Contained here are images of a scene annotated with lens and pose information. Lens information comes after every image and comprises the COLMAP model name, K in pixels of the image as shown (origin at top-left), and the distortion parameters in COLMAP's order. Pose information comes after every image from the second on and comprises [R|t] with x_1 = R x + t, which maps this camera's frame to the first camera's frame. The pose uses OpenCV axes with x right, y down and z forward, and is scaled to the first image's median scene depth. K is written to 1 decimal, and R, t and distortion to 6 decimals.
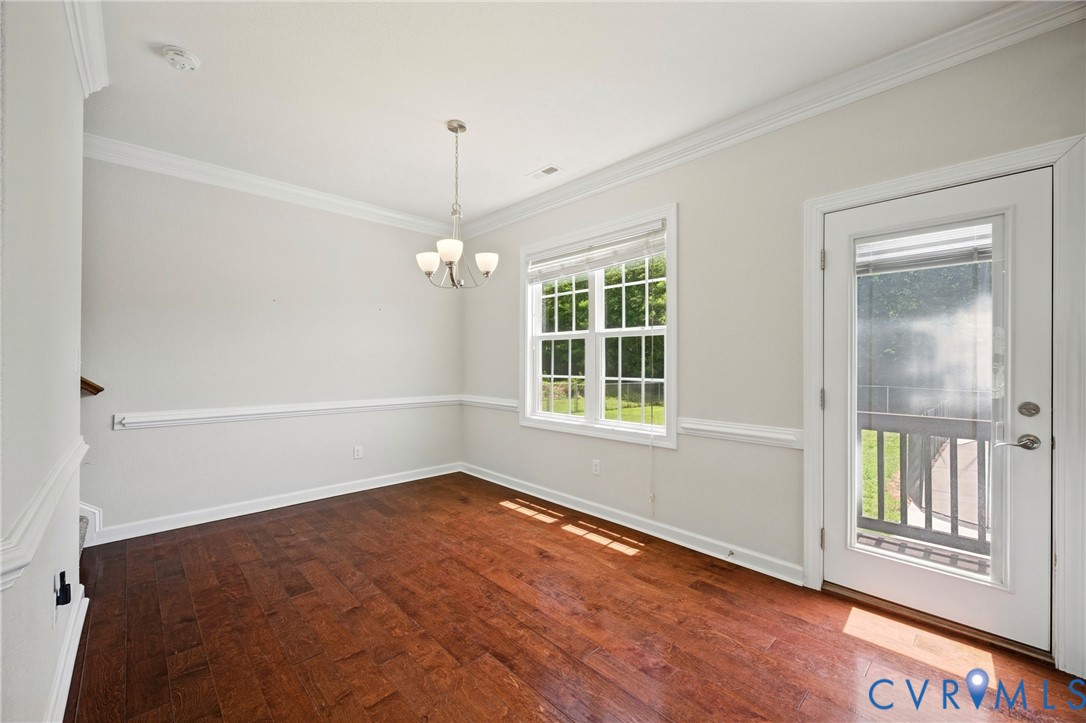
lens RADIAL K [[429.6, 0, 541.8], [0, 429.6, 361.8], [0, 0, 1]] dist [-0.000938, -0.000369]
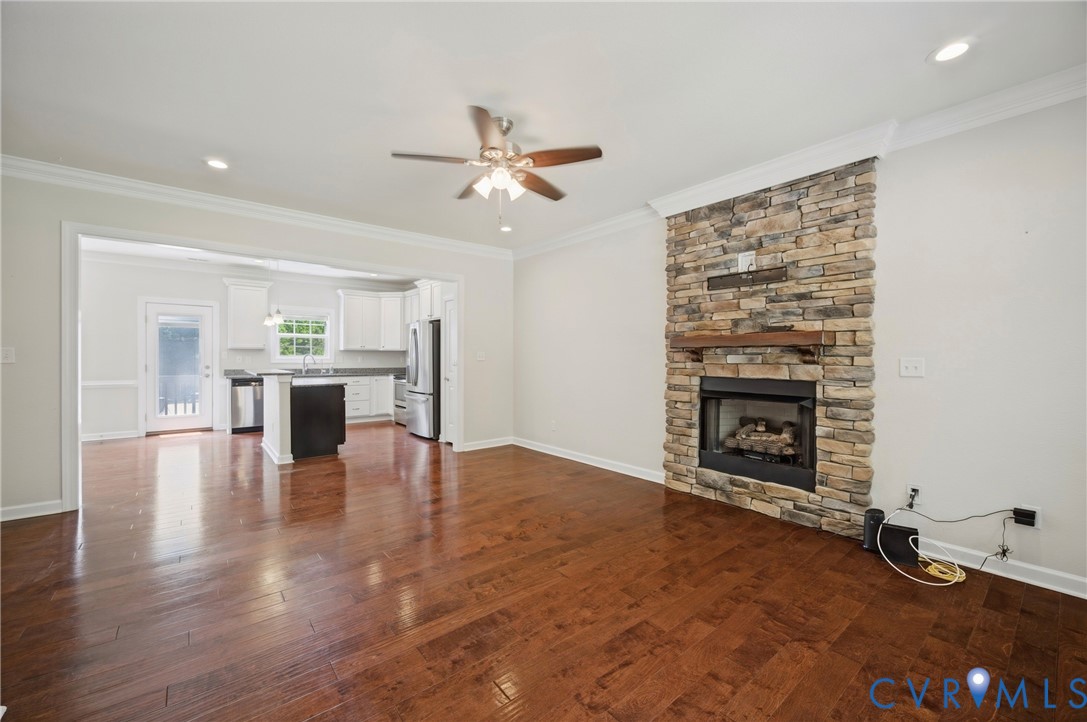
lens RADIAL K [[428.7, 0, 539.3], [0, 428.7, 355.2], [0, 0, 1]] dist [0.002543, 0.000102]
pose [[0.083544, -0.008444, 0.996468, -1.391023], [-0.010244, 0.999904, 0.009332, -0.037780], [-0.996451, -0.010988, 0.083449, -1.296586]]
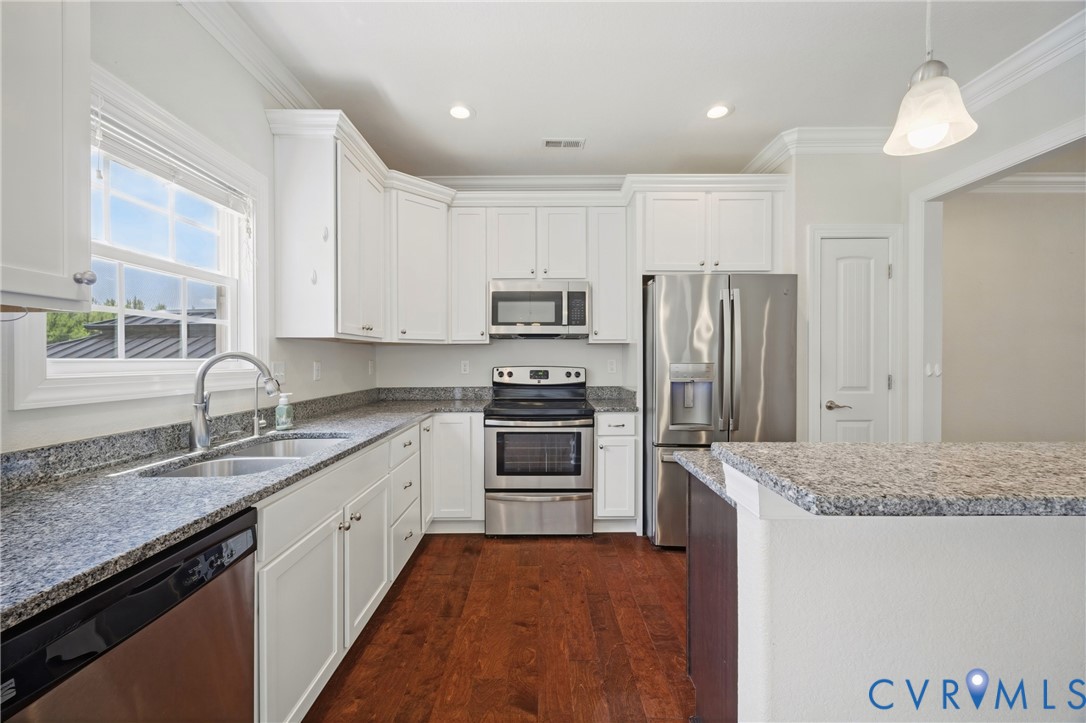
lens RADIAL K [[429.6, 0, 541.8], [0, 429.6, 361.8], [0, 0, 1]] dist [-0.000938, -0.000369]
pose [[-0.719243, -0.014925, 0.694598, 0.268811], [-0.009787, 0.999888, 0.011350, -0.005139], [-0.694689, 0.001366, -0.719309, 0.306372]]
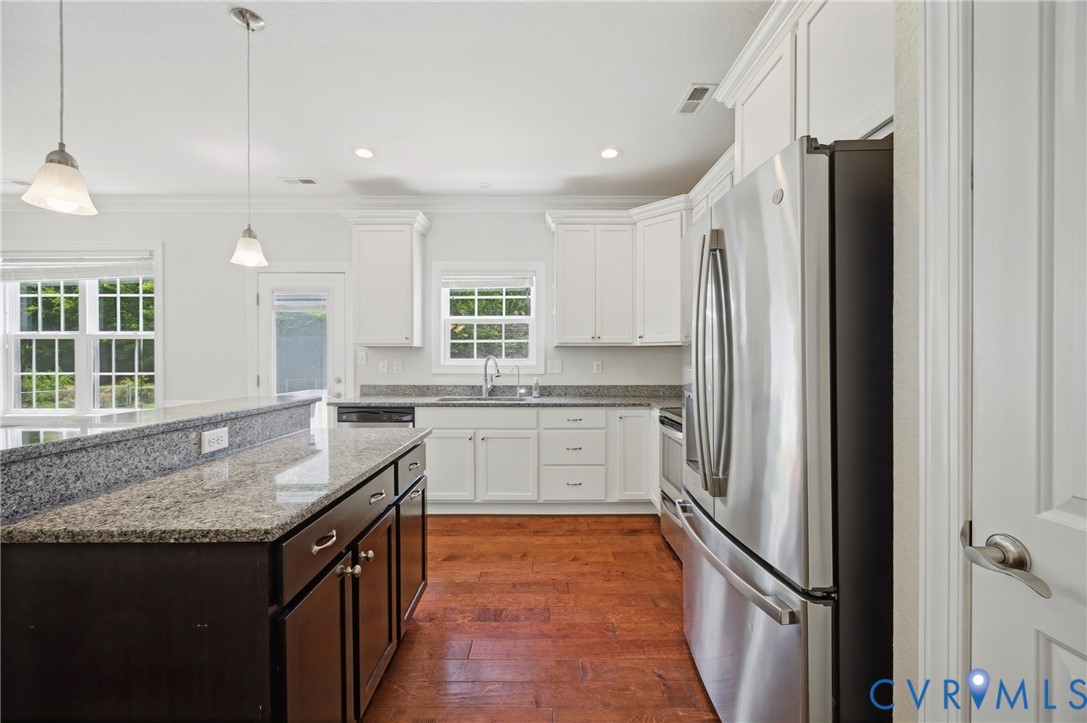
lens RADIAL K [[430.0, 0, 542.3], [0, 430.0, 361.8], [0, 0, 1]] dist [-0.000938, -0.000369]
pose [[0.685653, -0.017312, 0.727723, 0.133300], [0.003228, 0.999780, 0.020743, -0.015739], [-0.727921, -0.011873, 0.685558, -0.715316]]
